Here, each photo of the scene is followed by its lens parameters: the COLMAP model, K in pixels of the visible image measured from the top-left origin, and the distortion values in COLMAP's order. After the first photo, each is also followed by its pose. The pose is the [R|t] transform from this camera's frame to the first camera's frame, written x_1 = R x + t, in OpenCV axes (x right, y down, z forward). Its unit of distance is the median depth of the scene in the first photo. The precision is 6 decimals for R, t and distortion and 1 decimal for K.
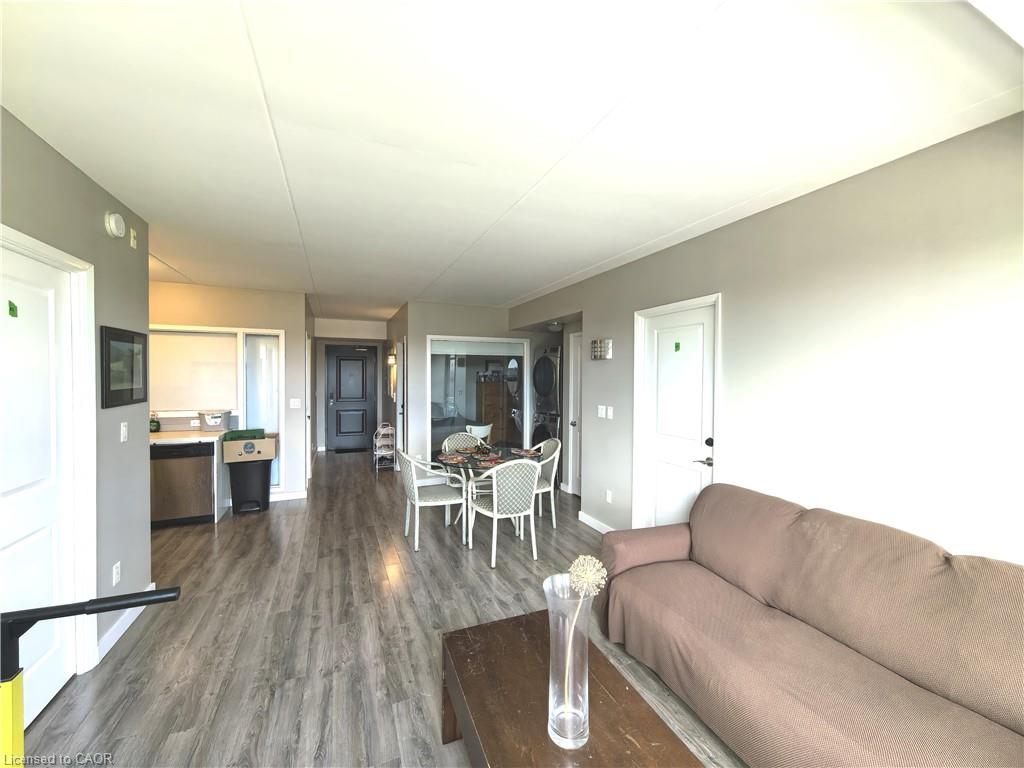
lens RADIAL K [[403.3, 0, 514.4], [0, 403.3, 383.8], [0, 0, 1]] dist [-0.004243, 0.002508]
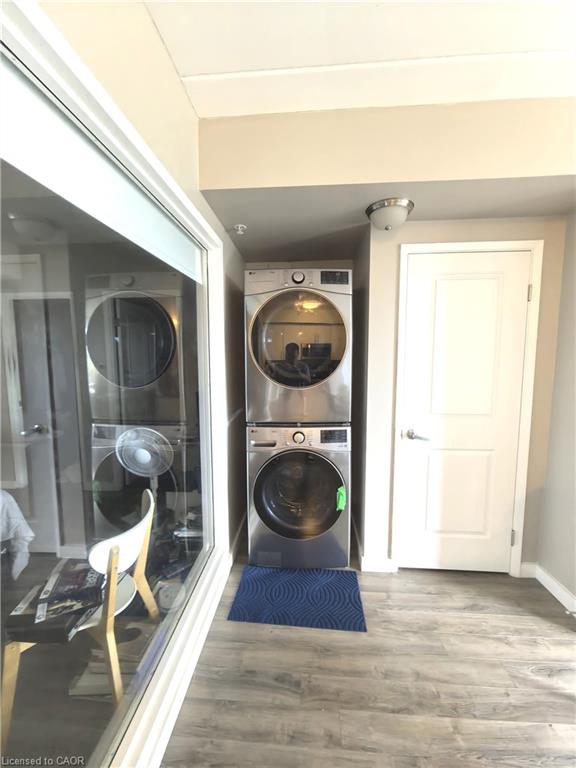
lens RADIAL K [[302.5, 0, 290.0], [0, 302.5, 386.4], [0, 0, 1]] dist [-0.004243, 0.002508]
pose [[0.459726, -0.092400, 0.883241, -0.379149], [0.023972, 0.995501, 0.091666, 0.003108], [-0.887737, -0.020968, 0.459873, 1.514941]]
